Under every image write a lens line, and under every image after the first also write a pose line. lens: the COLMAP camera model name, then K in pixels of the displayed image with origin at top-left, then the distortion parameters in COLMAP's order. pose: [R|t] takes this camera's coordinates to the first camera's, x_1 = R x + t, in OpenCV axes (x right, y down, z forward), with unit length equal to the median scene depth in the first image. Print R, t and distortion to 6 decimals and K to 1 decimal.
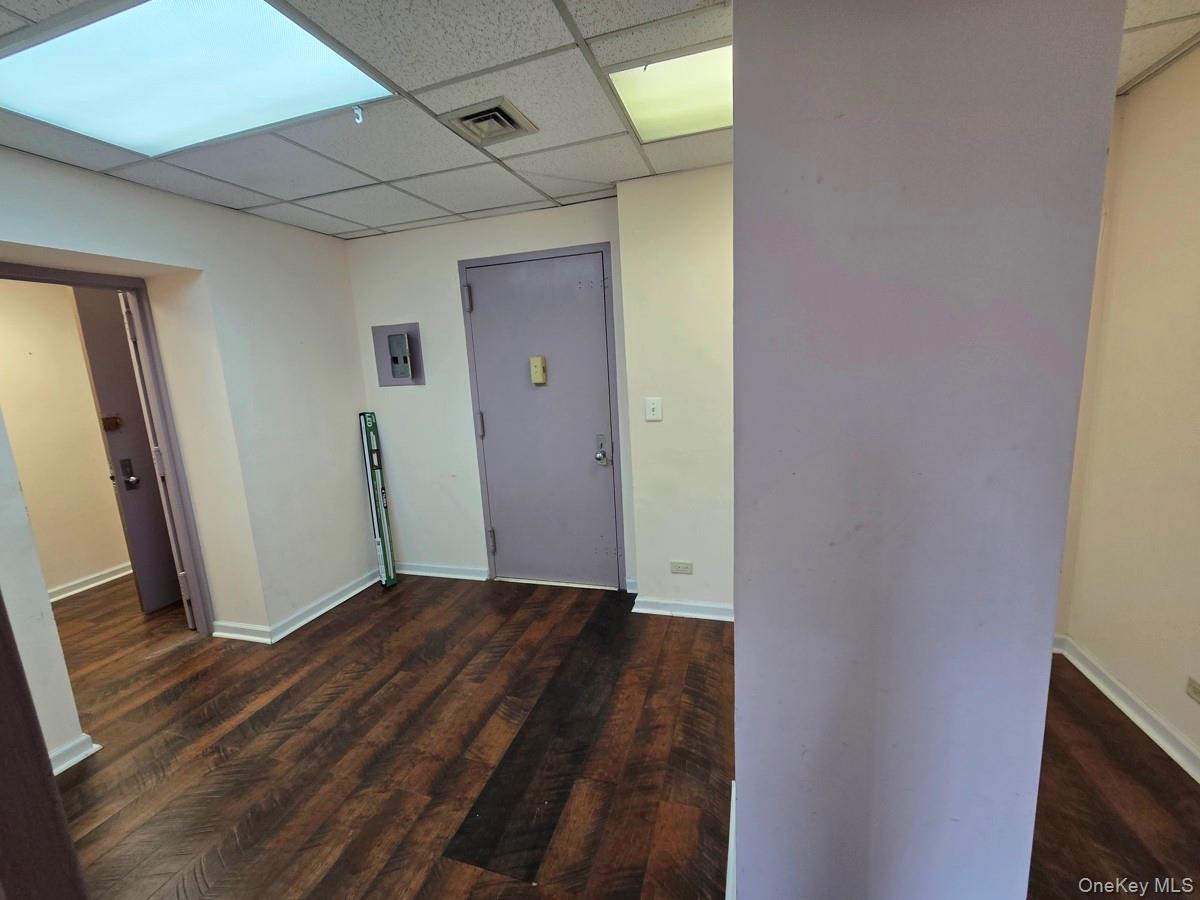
lens RADIAL K [[492.0, 0, 599.8], [0, 492.0, 446.1], [0, 0, 1]] dist [-0.000542, 0.000046]
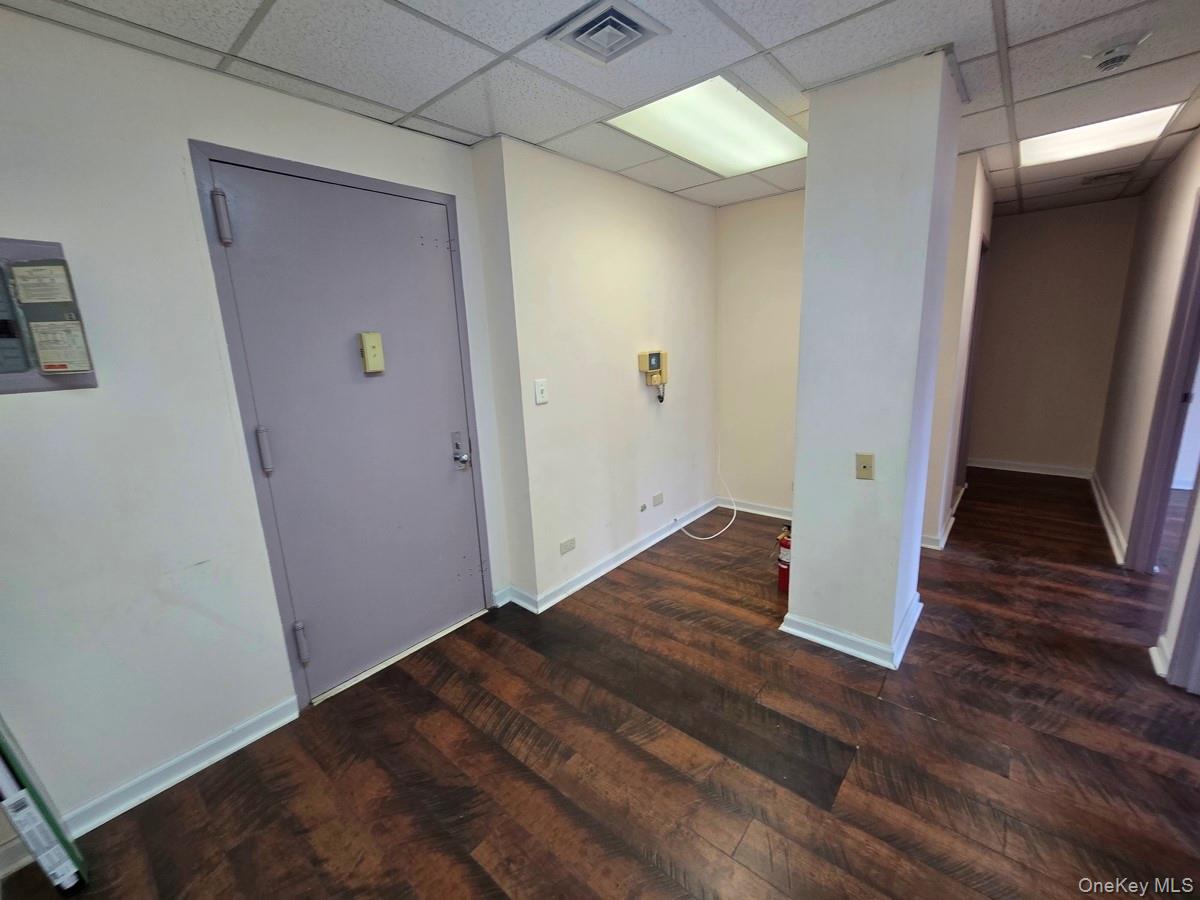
lens RADIAL K [[492.0, 0, 602.0], [0, 492.0, 442.9], [0, 0, 1]] dist [-0.000542, 0.000046]
pose [[0.401222, -0.155657, 0.902658, -0.818072], [0.179227, 0.979748, 0.089286, -0.046321], [-0.898276, 0.125957, 0.420994, 0.569795]]
